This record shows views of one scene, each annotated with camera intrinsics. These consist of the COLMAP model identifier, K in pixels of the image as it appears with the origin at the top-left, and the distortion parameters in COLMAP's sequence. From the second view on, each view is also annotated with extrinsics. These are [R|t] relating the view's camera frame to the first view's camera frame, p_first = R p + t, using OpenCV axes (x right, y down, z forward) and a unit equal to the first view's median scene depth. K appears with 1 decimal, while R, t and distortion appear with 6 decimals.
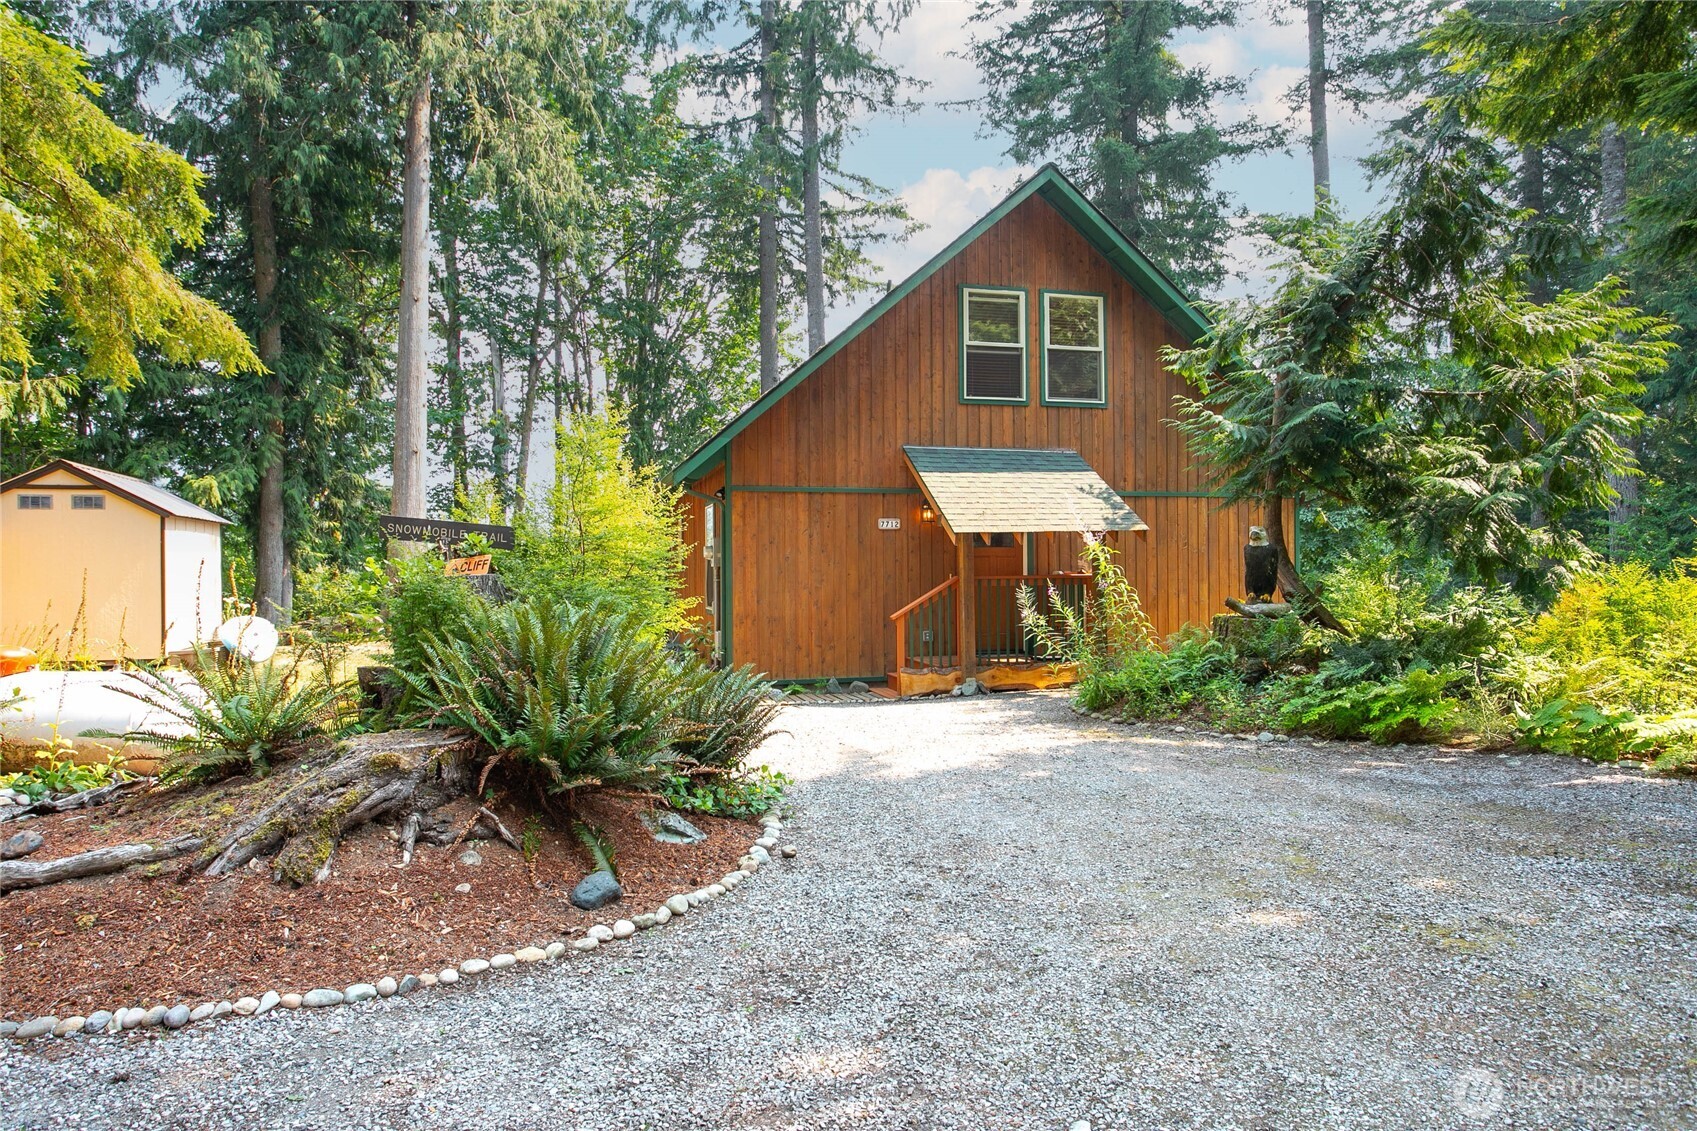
lens RADIAL K [[1070.5, 0, 848.5], [0, 1070.5, 565.5], [0, 0, 1]] dist [-0.057336, 0.057115]
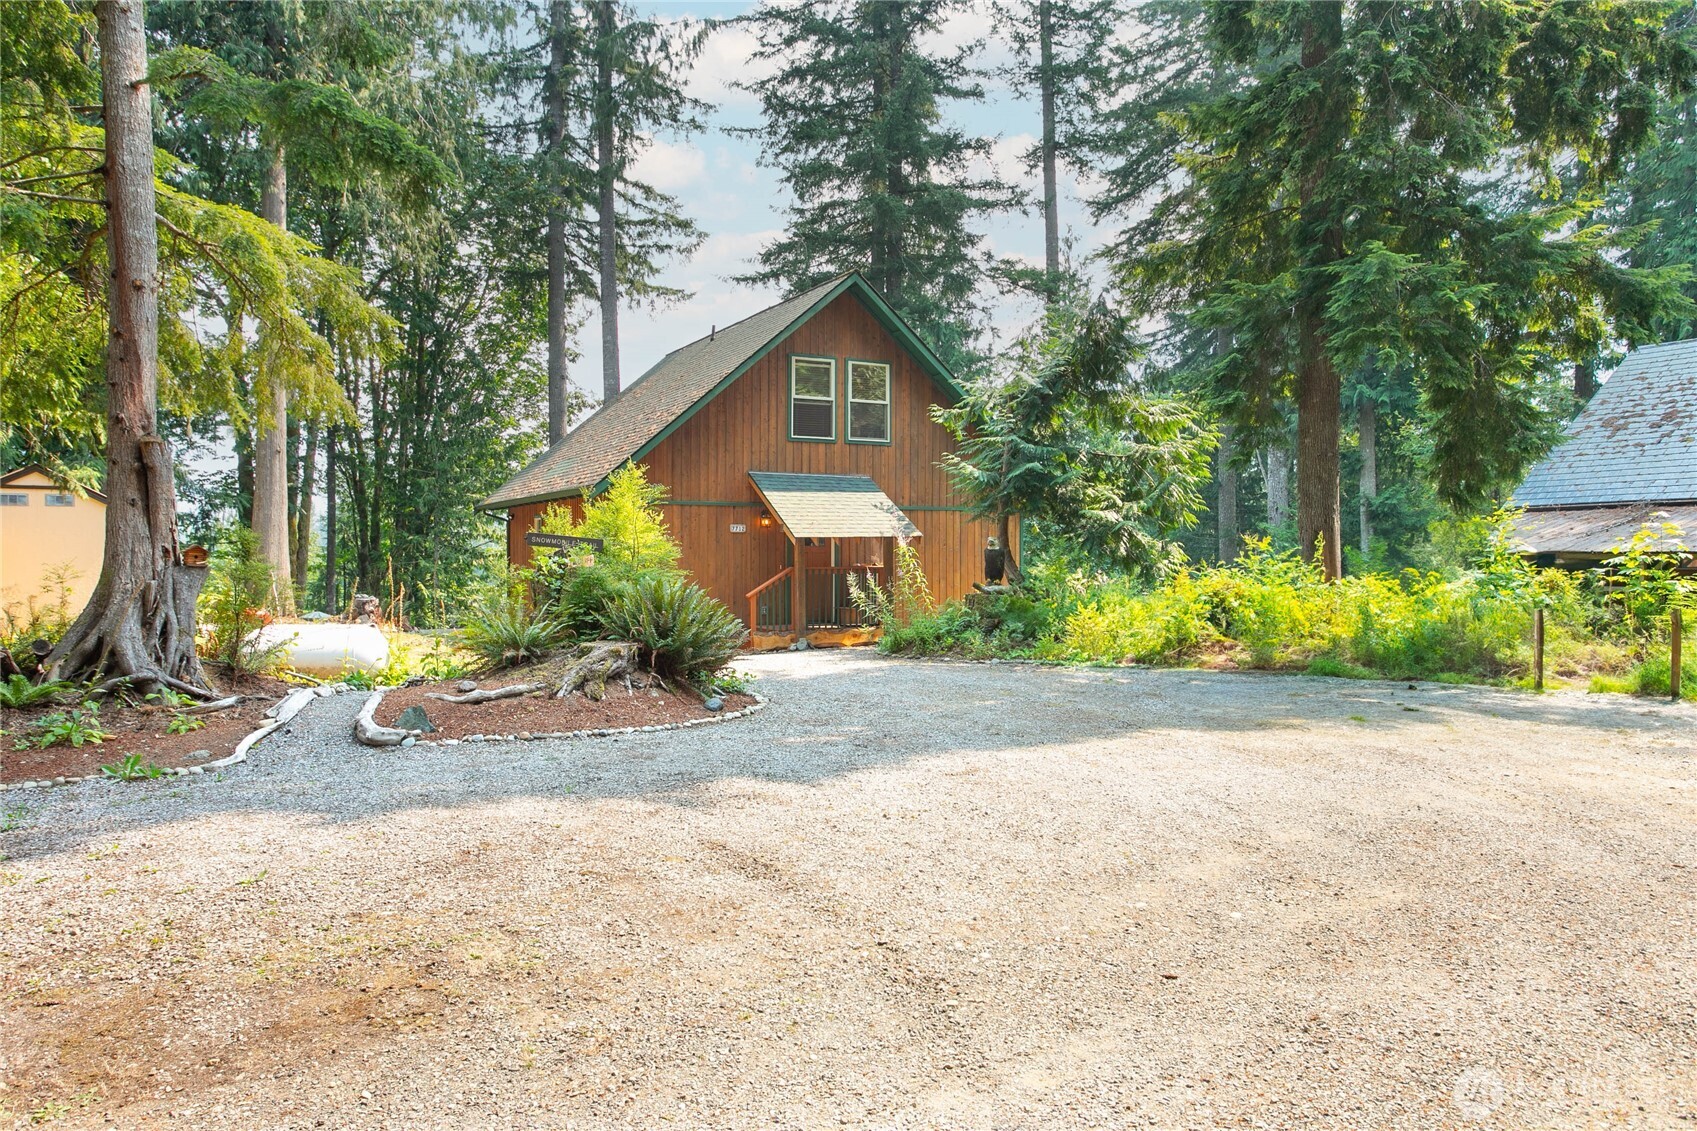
lens RADIAL K [[1181.4, 0, 848.5], [0, 1181.4, 565.5], [0, 0, 1]] dist [-0.000536, 0.000459]
pose [[0.971221, 0.005119, 0.238125, -0.180140], [-0.007538, 0.999929, 0.009248, -0.006358], [-0.238060, -0.010777, 0.971191, -0.489196]]
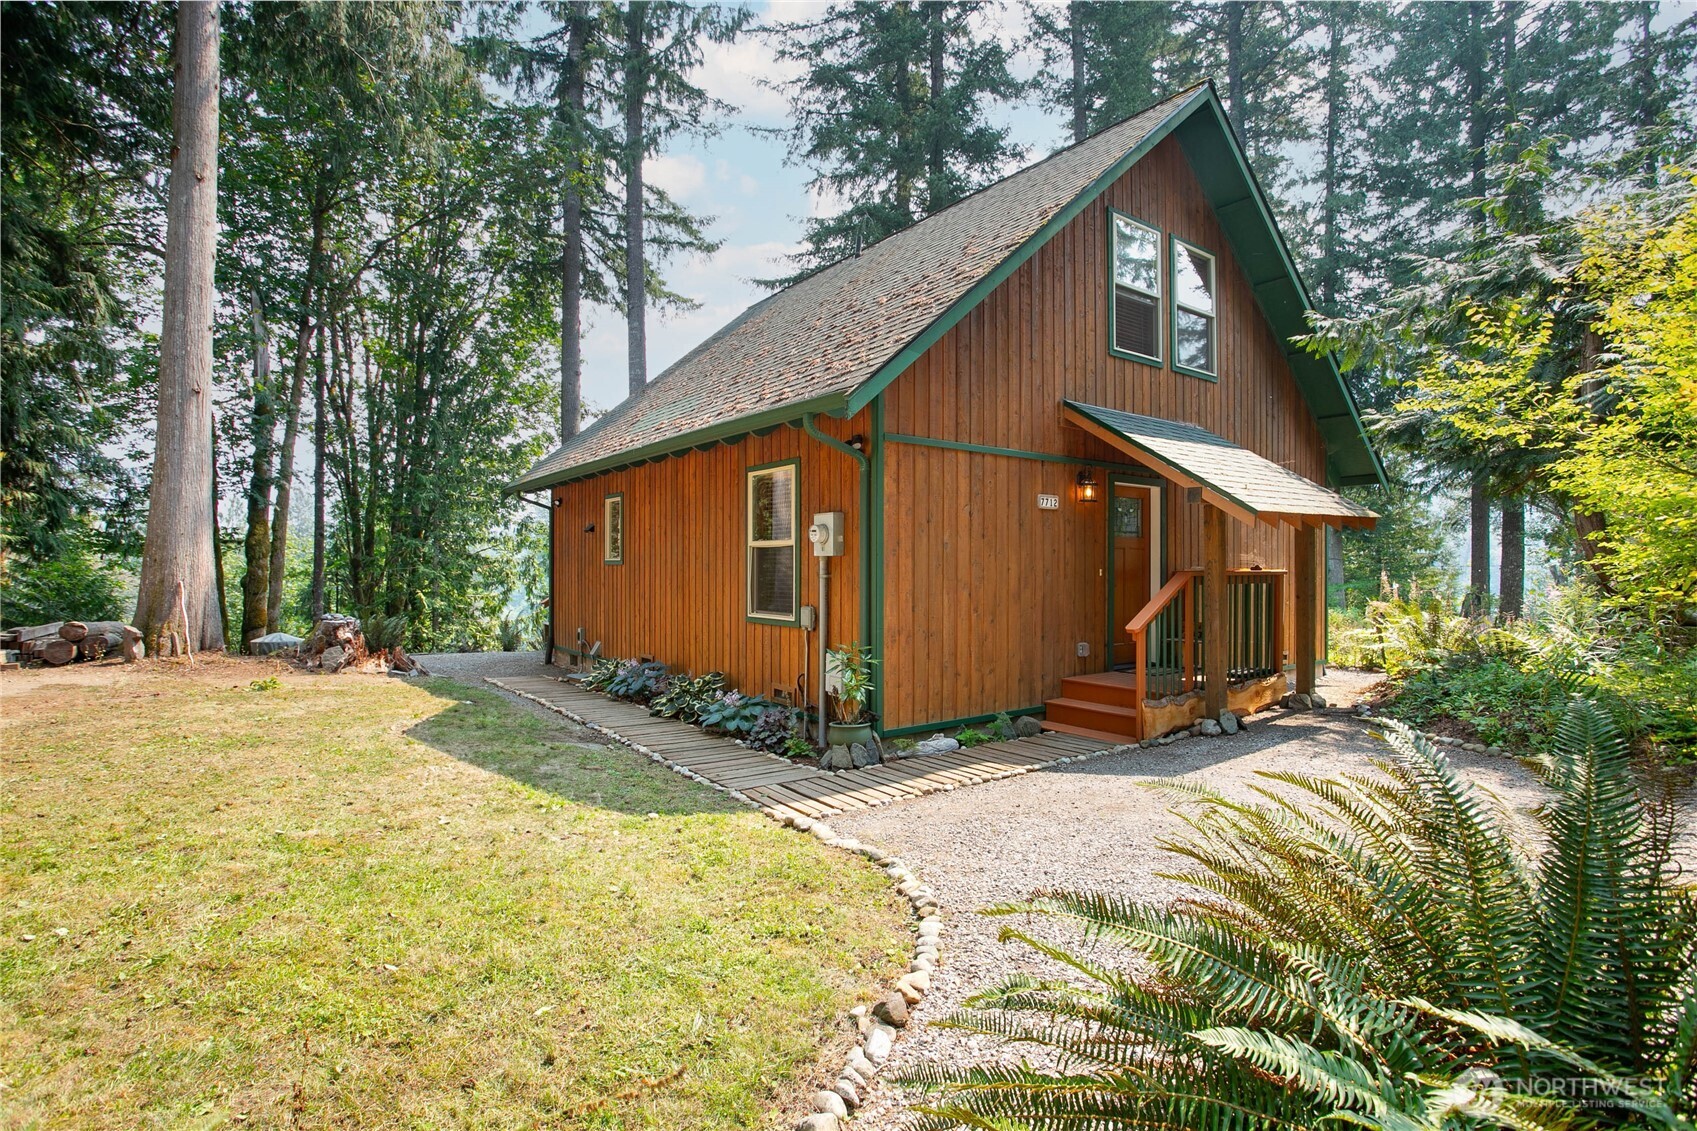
lens RADIAL K [[817.0, 0, 844.9], [0, 817.0, 570.3], [0, 0, 1]] dist [-0.047172, 0.000446]
pose [[0.926223, 0.006741, 0.376917, -0.303237], [-0.009178, 0.999947, 0.004672, 0.007734], [-0.376865, -0.007786, 0.926235, 0.513226]]
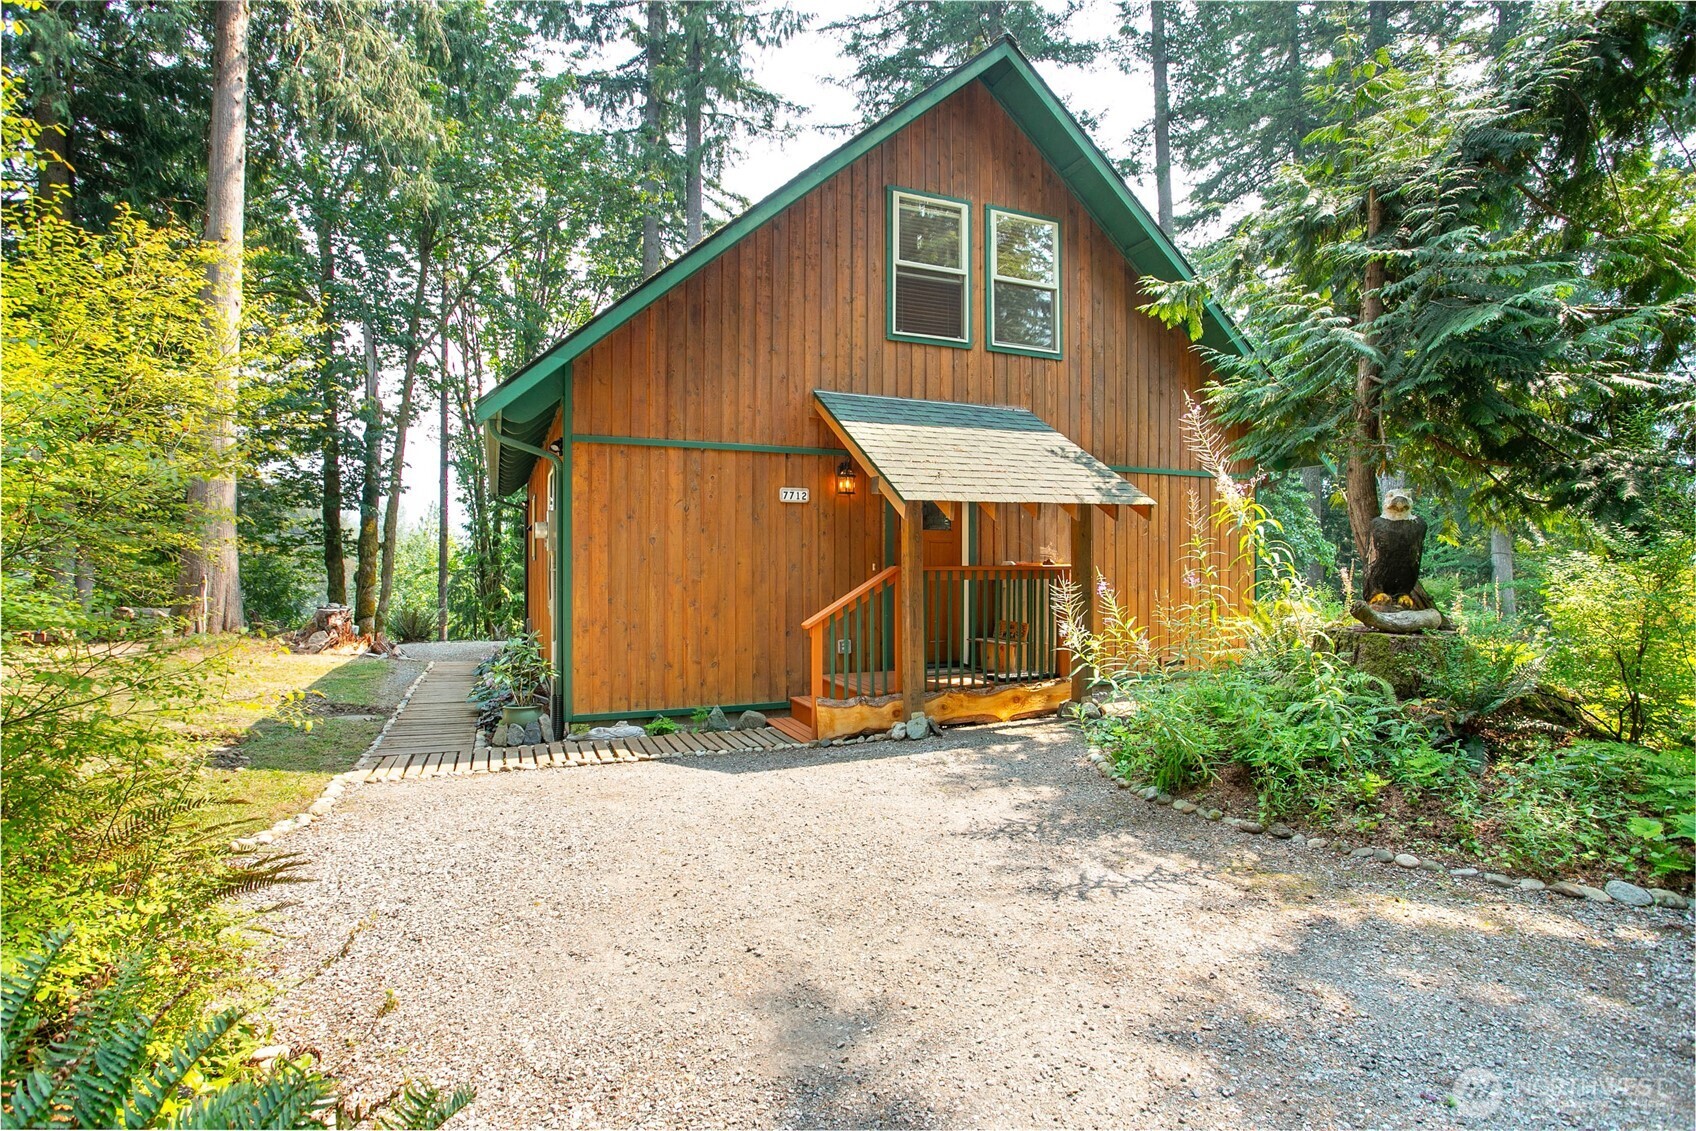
lens RADIAL K [[833.3, 0, 848.0], [0, 833.3, 565.5], [0, 0, 1]] dist [-0.049459, -0.000048]
pose [[0.988533, 0.006620, 0.150859, -0.011653], [-0.007528, 0.999957, 0.005452, 0.006206], [-0.150817, -0.006525, 0.988540, 0.416951]]
